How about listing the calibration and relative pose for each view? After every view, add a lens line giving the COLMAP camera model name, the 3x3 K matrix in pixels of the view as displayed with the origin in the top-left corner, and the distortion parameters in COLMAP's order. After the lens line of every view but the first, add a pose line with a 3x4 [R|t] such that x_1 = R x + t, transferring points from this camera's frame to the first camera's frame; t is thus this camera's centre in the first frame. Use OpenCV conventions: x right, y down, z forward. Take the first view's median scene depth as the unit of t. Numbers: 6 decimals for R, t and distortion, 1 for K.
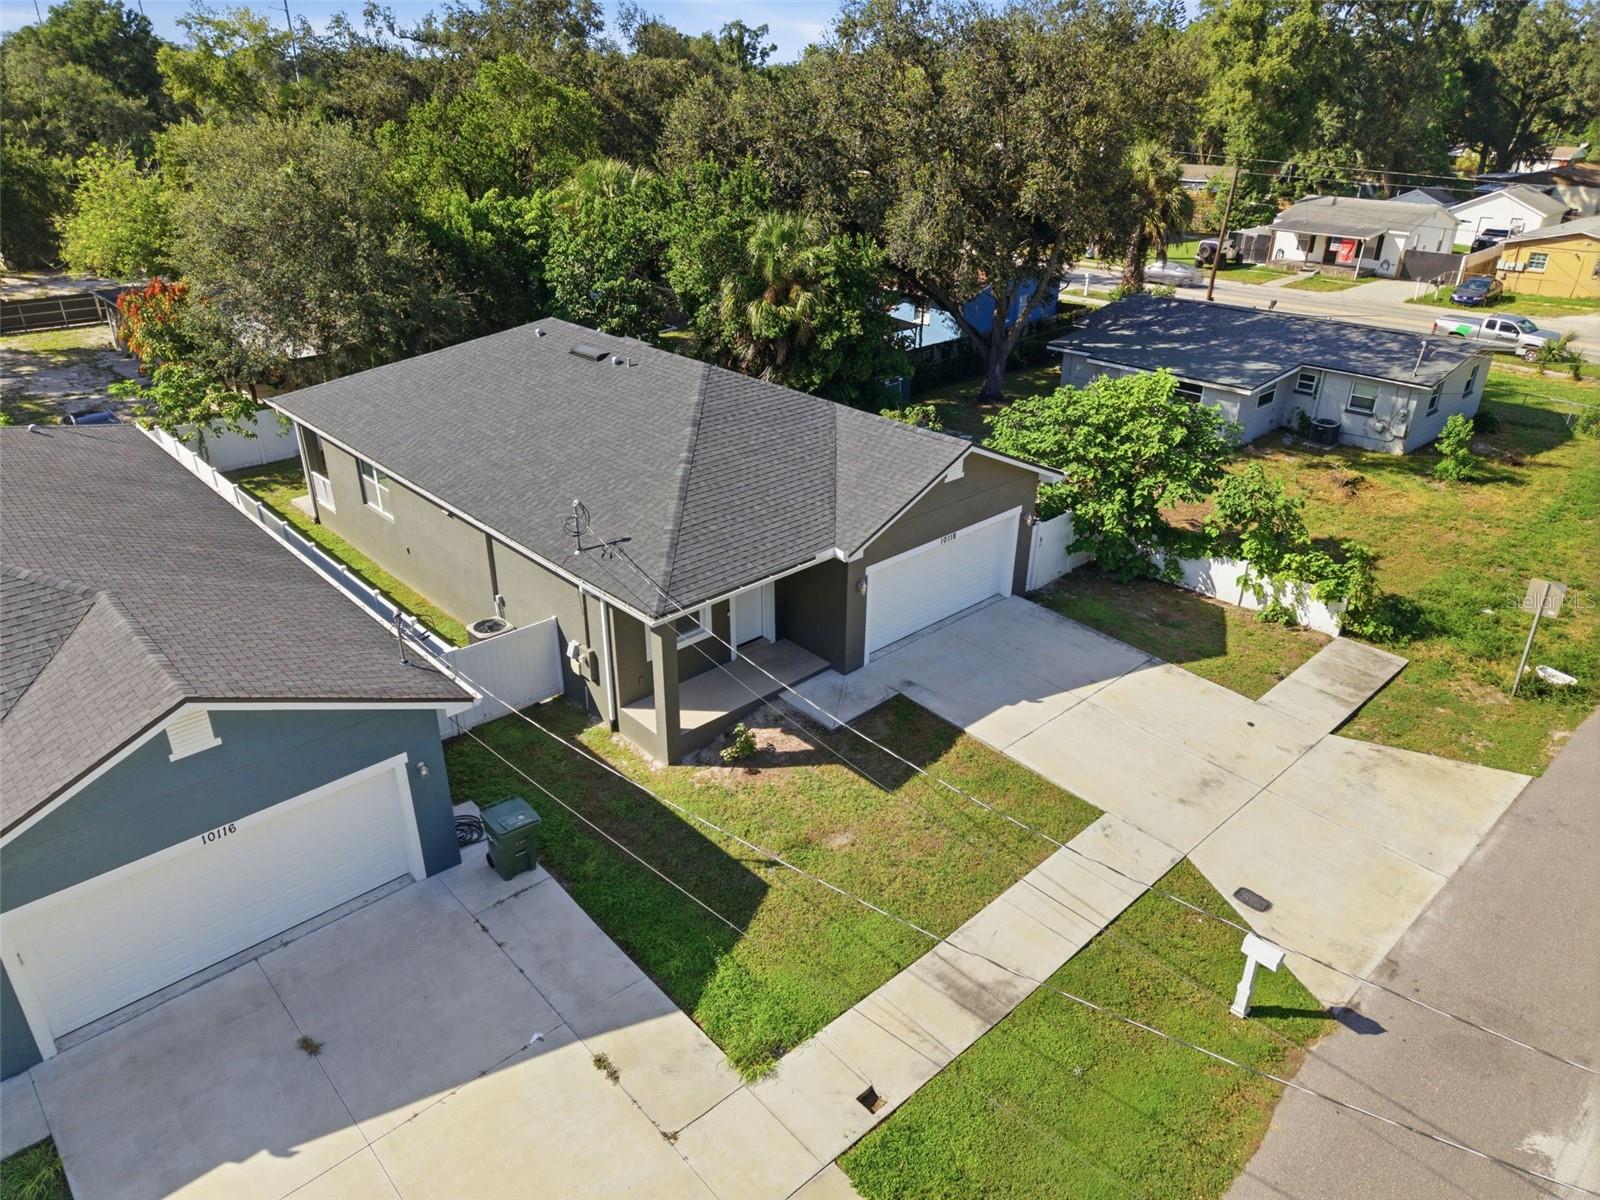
lens RADIAL K [[1057.2, 0, 796.7], [0, 1057.2, 602.7], [0, 0, 1]] dist [0.058537, -0.054078]
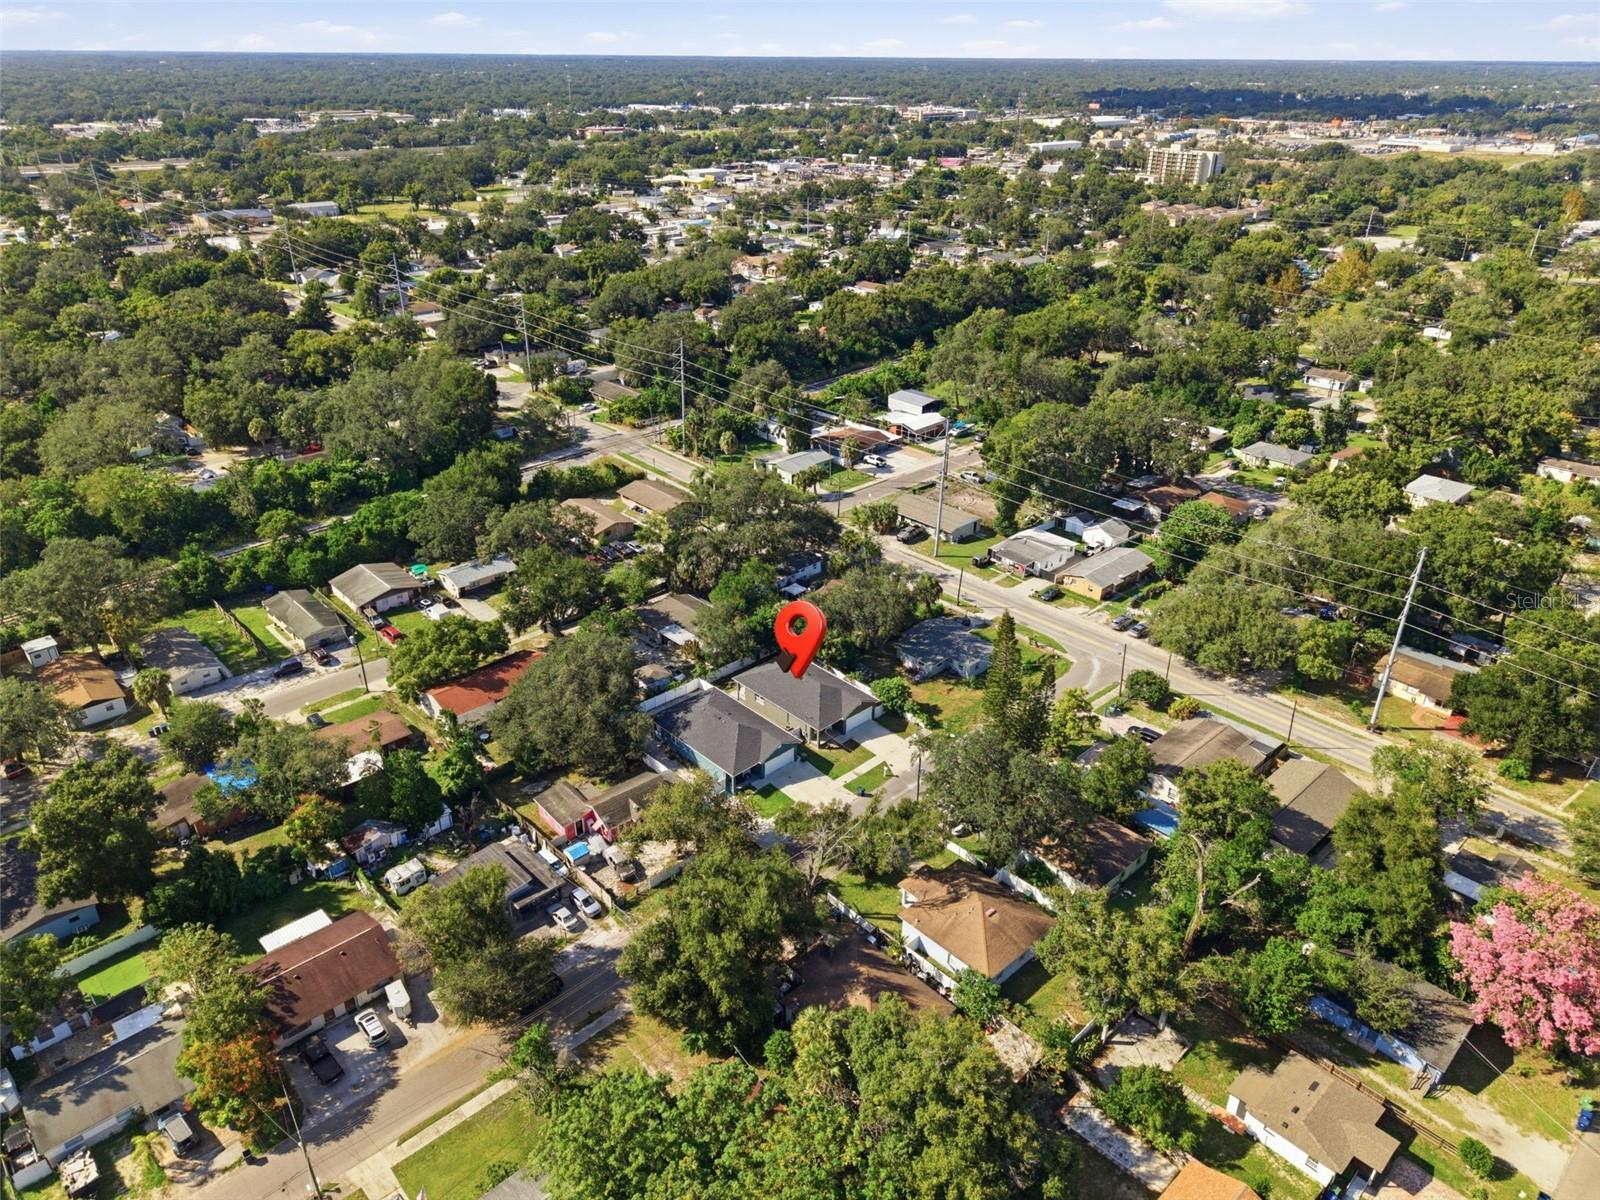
lens RADIAL K [[1069.5, 0, 797.6], [0, 1069.5, 602.5], [0, 0, 1]] dist [0.042601, -0.033251]
pose [[0.999981, -0.000124, 0.006177, -0.297344], [0.000055, 0.999938, 0.011152, -0.891809], [-0.006178, -0.011151, 0.999919, -6.037483]]
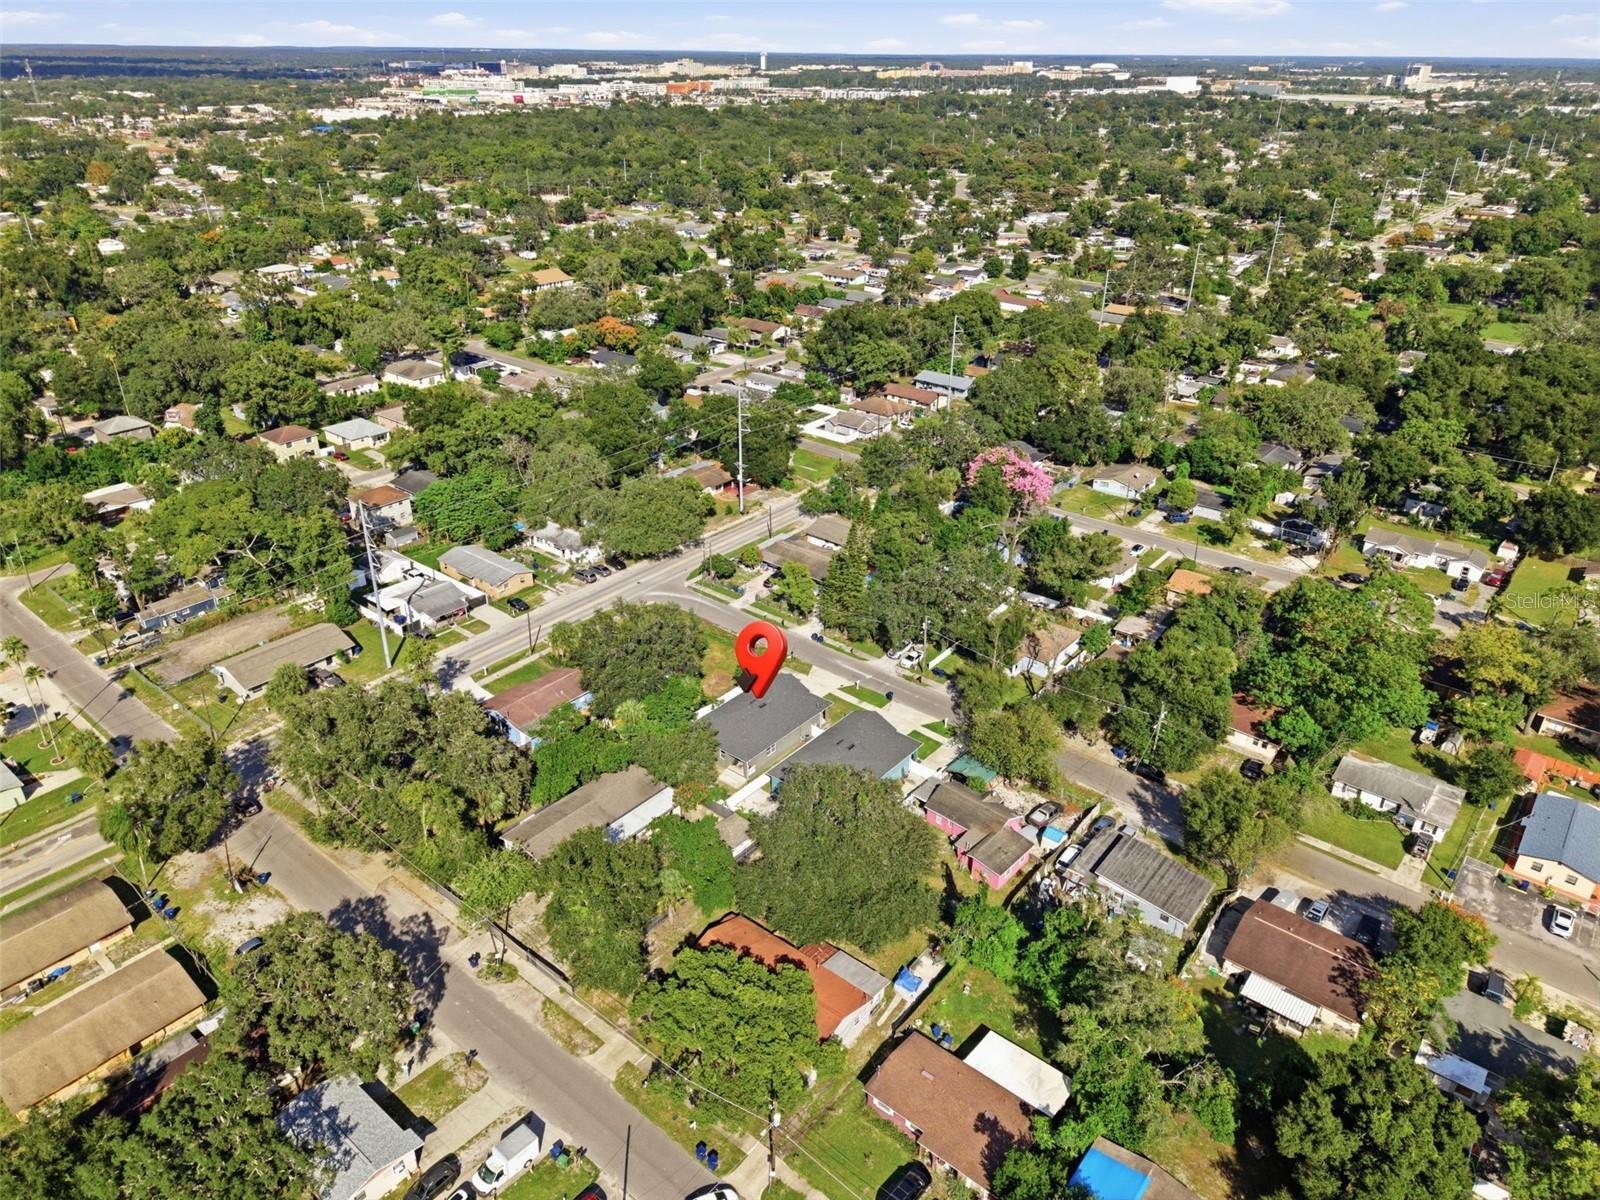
lens RADIAL K [[1069.5, 0, 797.6], [0, 1069.5, 602.5], [0, 0, 1]] dist [0.042601, -0.033251]
pose [[-0.136739, -0.461982, 0.876285, -6.091300], [0.432553, 0.767961, 0.472370, -4.021541], [-0.891179, 0.443631, 0.094821, 0.112337]]
